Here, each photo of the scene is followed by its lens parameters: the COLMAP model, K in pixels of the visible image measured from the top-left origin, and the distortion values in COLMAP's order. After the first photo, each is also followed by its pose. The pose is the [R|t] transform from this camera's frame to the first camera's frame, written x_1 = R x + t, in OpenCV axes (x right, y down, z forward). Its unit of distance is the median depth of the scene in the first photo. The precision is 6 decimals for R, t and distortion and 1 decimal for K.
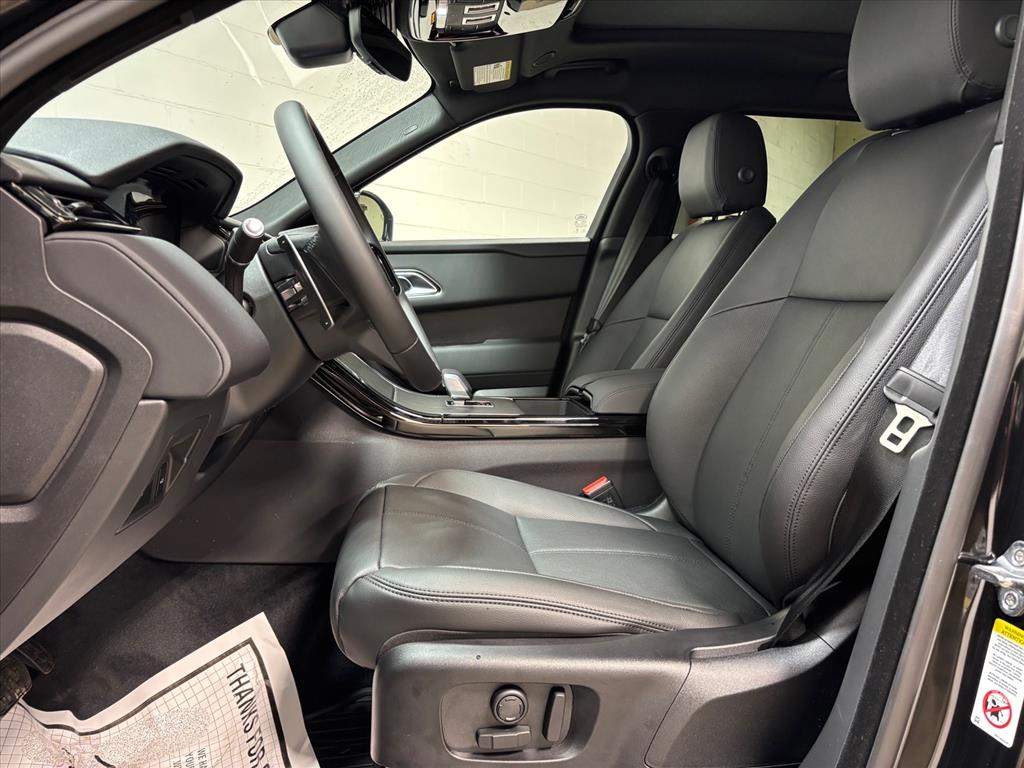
lens RADIAL K [[790.5, 0, 517.3], [0, 790.5, 379.2], [0, 0, 1]] dist [0.056948, -0.061467]
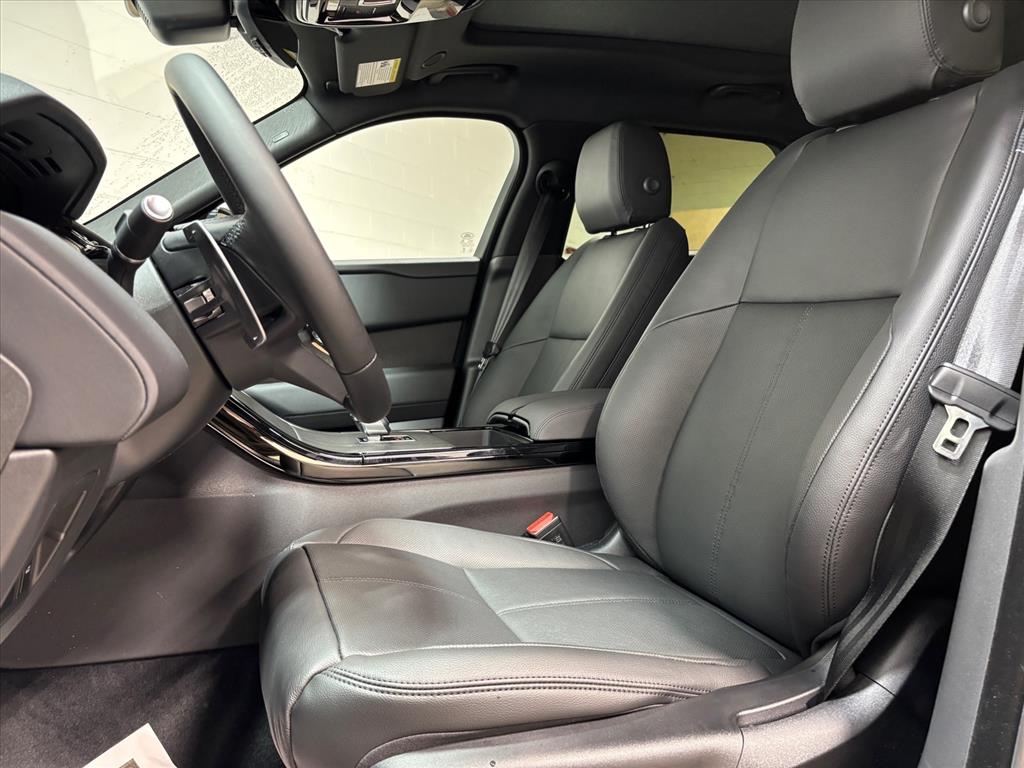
lens RADIAL K [[790.5, 0, 517.3], [0, 790.5, 379.2], [0, 0, 1]] dist [0.056948, -0.061467]
pose [[0.978958, -0.044264, 0.199201, -0.103107], [0.052911, 0.997865, -0.038294, 0.007316], [-0.197081, 0.048028, 0.979210, 0.144589]]
